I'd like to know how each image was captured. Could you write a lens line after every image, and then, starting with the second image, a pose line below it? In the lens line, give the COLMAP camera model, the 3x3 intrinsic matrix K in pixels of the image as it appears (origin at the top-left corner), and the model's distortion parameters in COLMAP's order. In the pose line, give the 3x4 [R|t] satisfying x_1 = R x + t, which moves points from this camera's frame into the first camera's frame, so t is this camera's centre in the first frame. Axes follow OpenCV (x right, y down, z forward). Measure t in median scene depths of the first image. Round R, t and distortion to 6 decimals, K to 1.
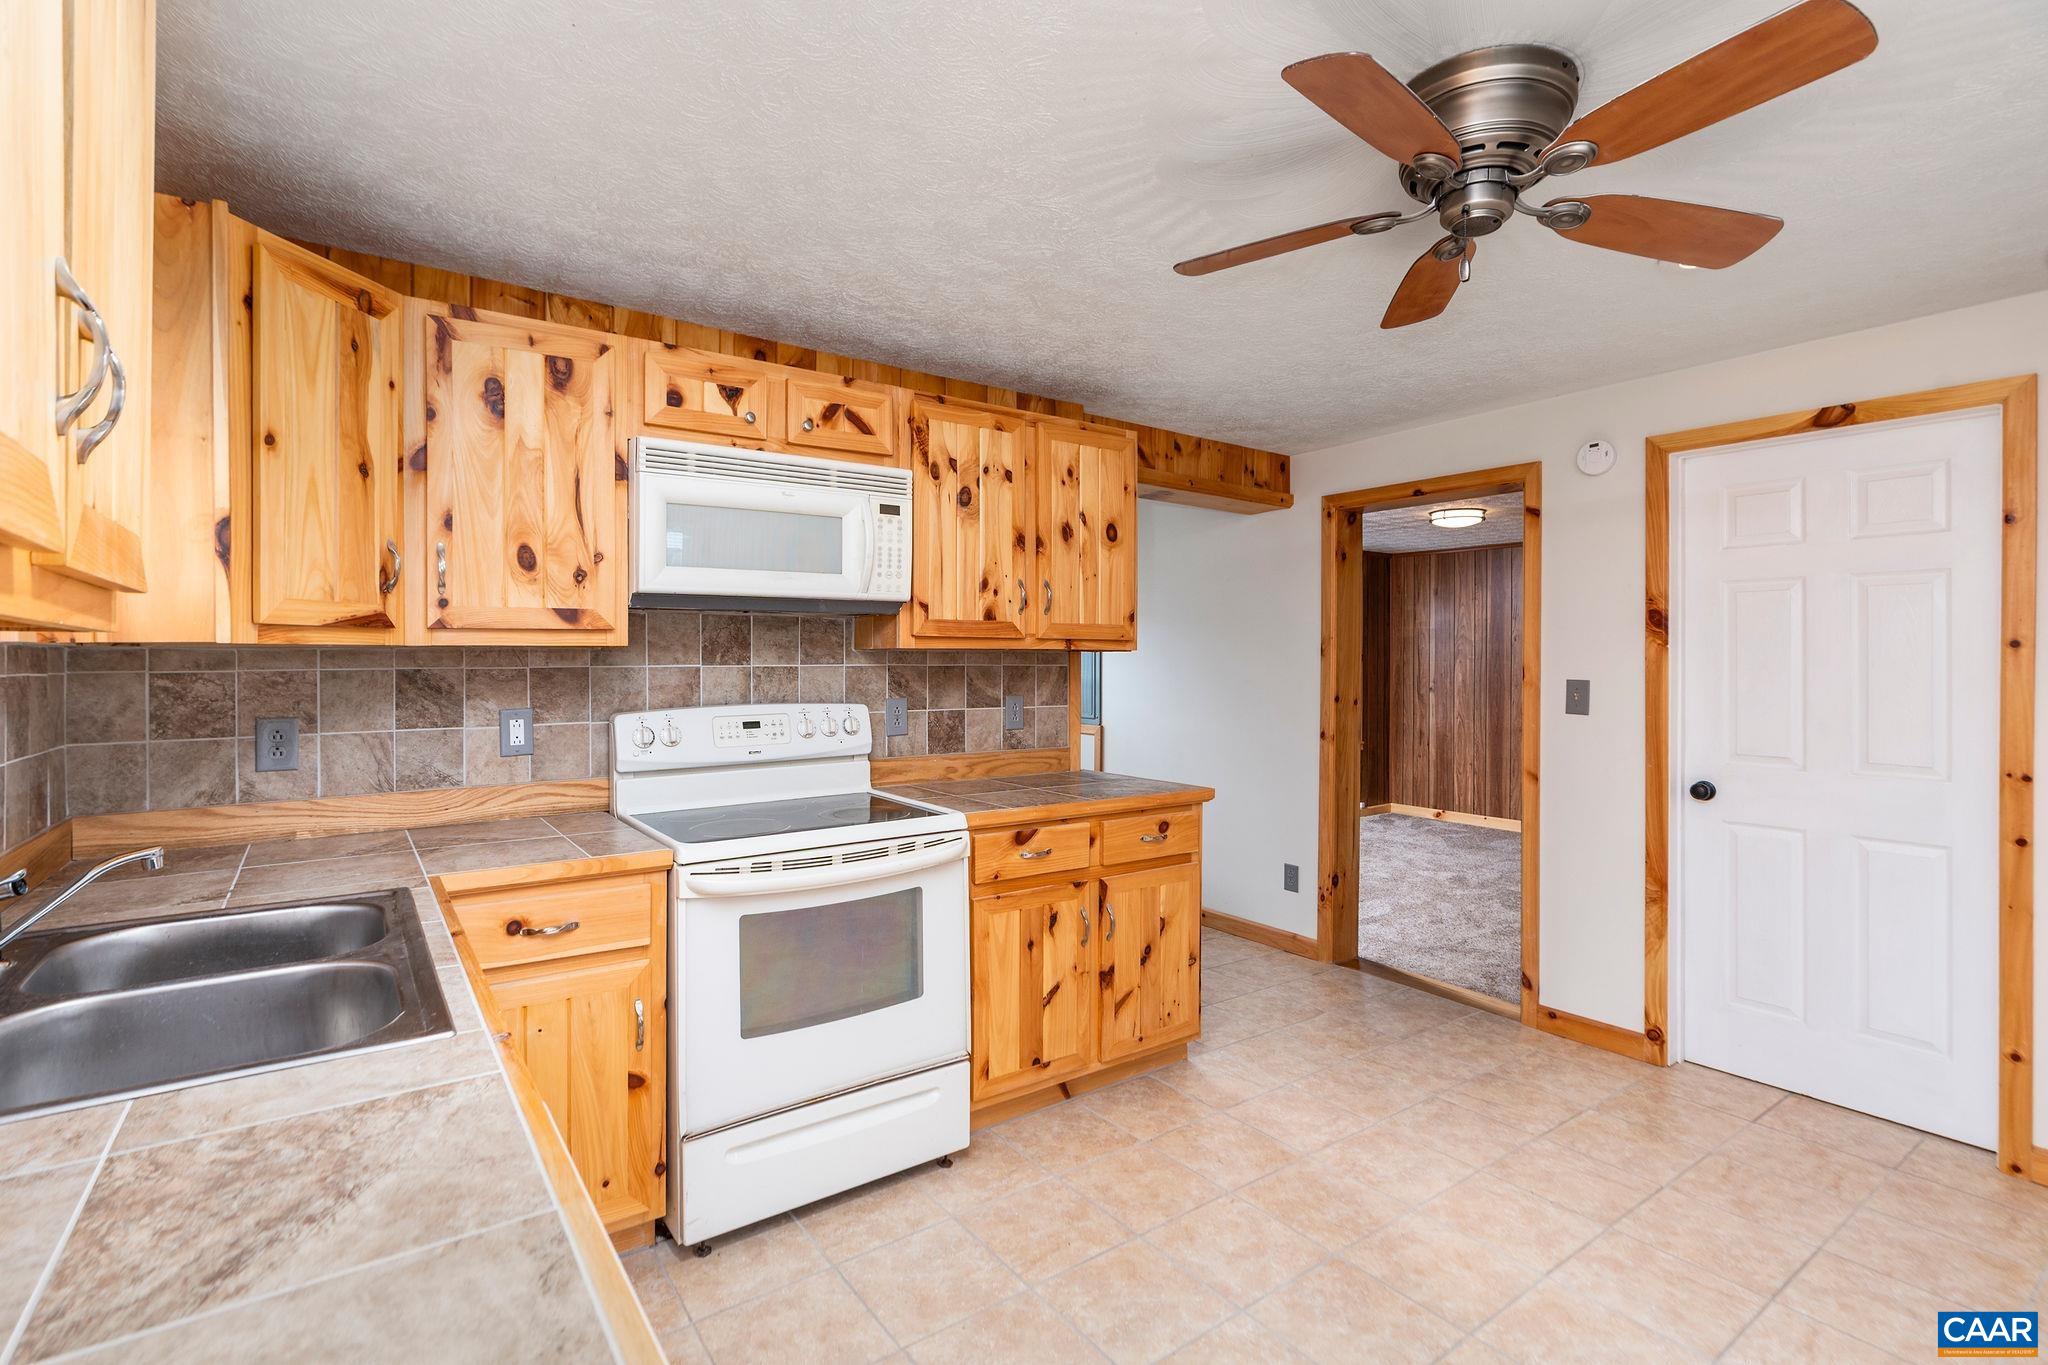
lens RADIAL K [[949.4, 0, 1027.5], [0, 949.4, 653.9], [0, 0, 1]] dist [-0.000949, 0.000131]
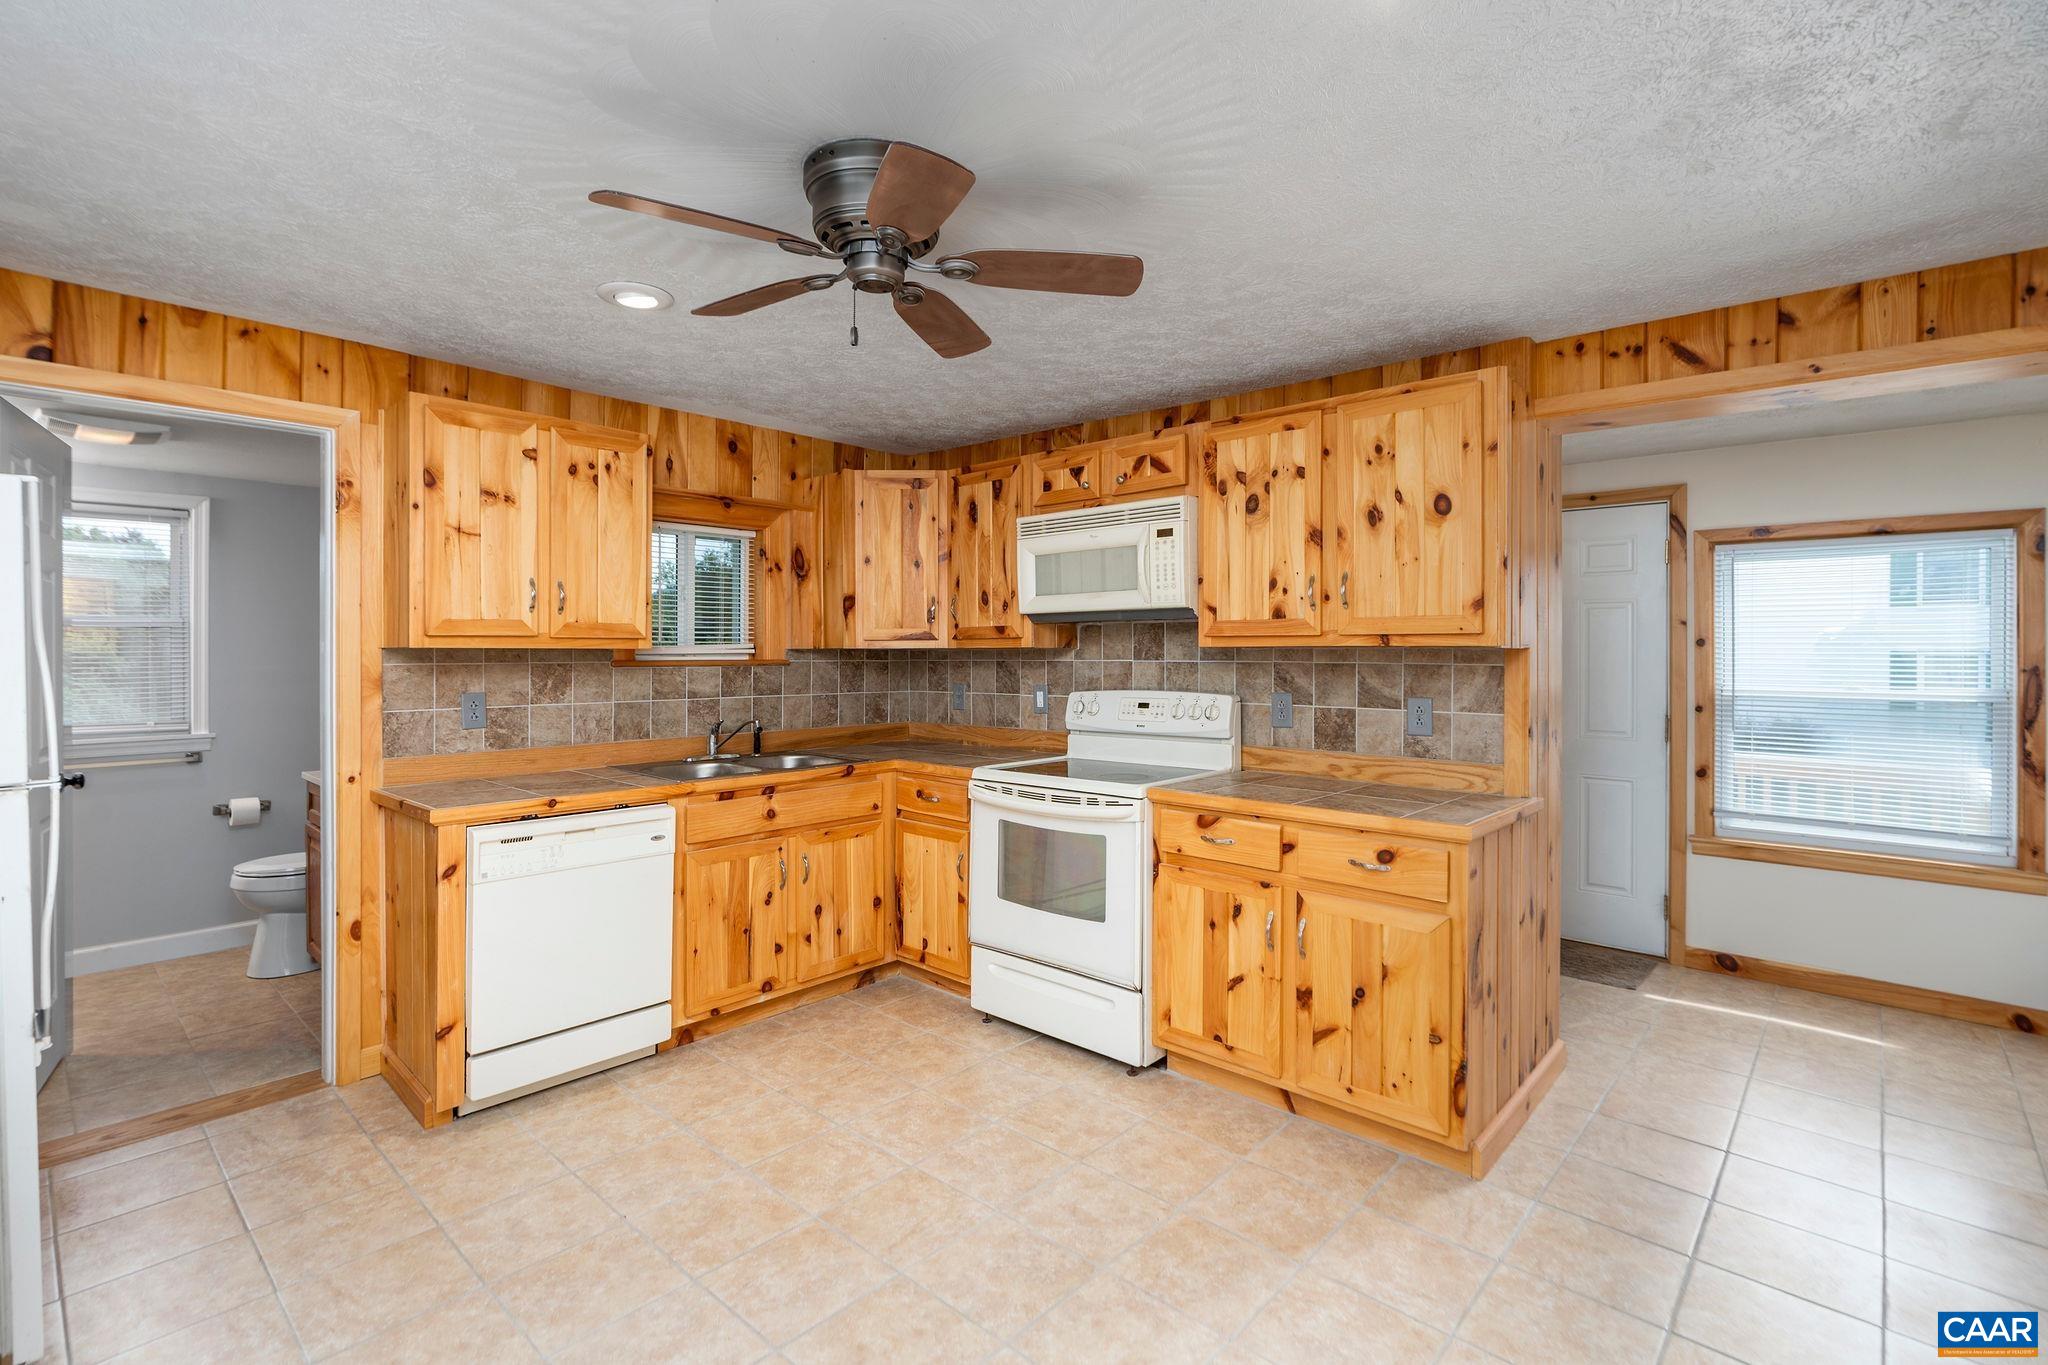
lens RADIAL K [[957.4, 0, 1016.1], [0, 957.4, 645.7], [0, 0, 1]] dist [0.011896, 0.000334]
pose [[0.208669, -0.008322, -0.977951, 0.993457], [0.003159, 0.999964, -0.007836, 0.001094], [0.977981, -0.001455, 0.208688, 0.550101]]
